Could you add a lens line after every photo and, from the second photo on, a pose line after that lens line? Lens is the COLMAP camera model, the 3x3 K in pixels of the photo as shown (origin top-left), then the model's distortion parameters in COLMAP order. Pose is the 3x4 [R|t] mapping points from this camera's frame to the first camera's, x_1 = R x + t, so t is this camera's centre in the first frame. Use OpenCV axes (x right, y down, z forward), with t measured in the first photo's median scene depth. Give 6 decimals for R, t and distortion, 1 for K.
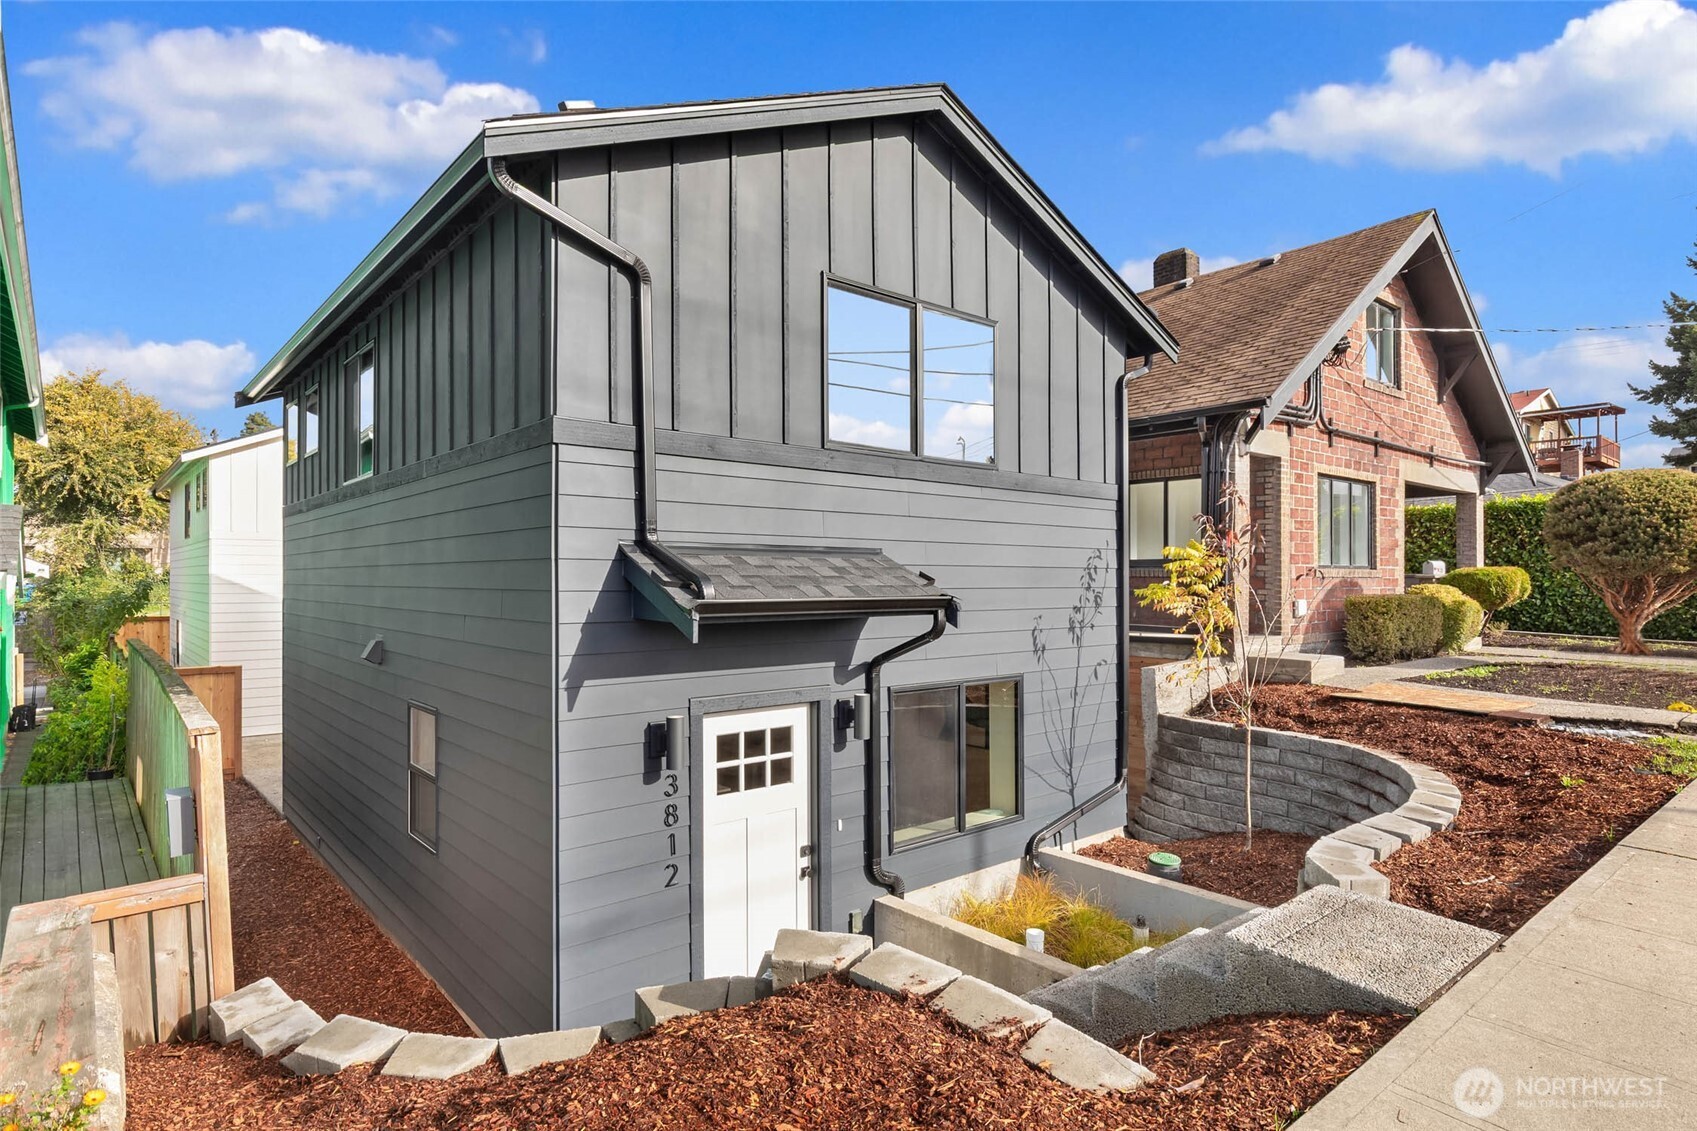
lens RADIAL K [[907.3, 0, 848.5], [0, 907.3, 565.5], [0, 0, 1]] dist [-0.000853, 0.000609]
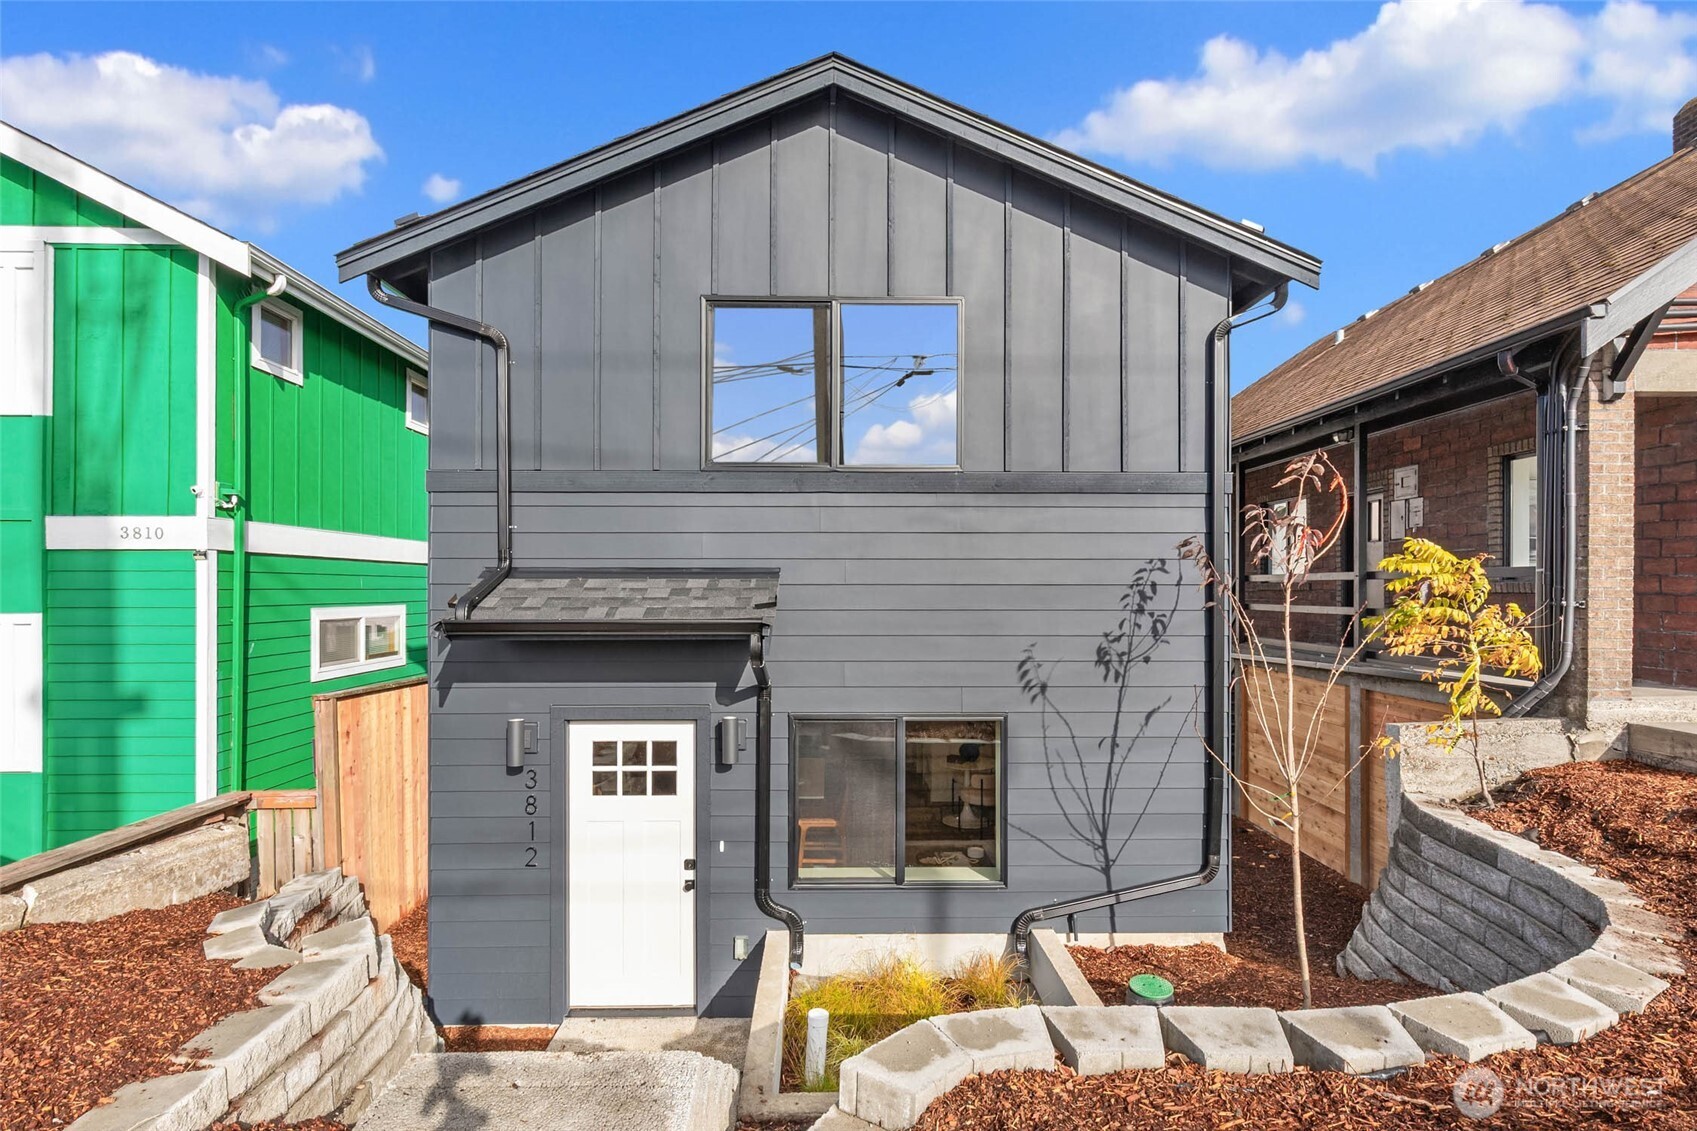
lens RADIAL K [[816.2, 0, 844.6], [0, 816.2, 586.3], [0, 0, 1]] dist [0.000246, -0.000422]
pose [[0.769507, -0.006486, -0.638605, 0.662428], [0.010635, 0.999940, 0.002658, -0.000623], [0.638549, -0.008837, 0.769530, 0.394752]]
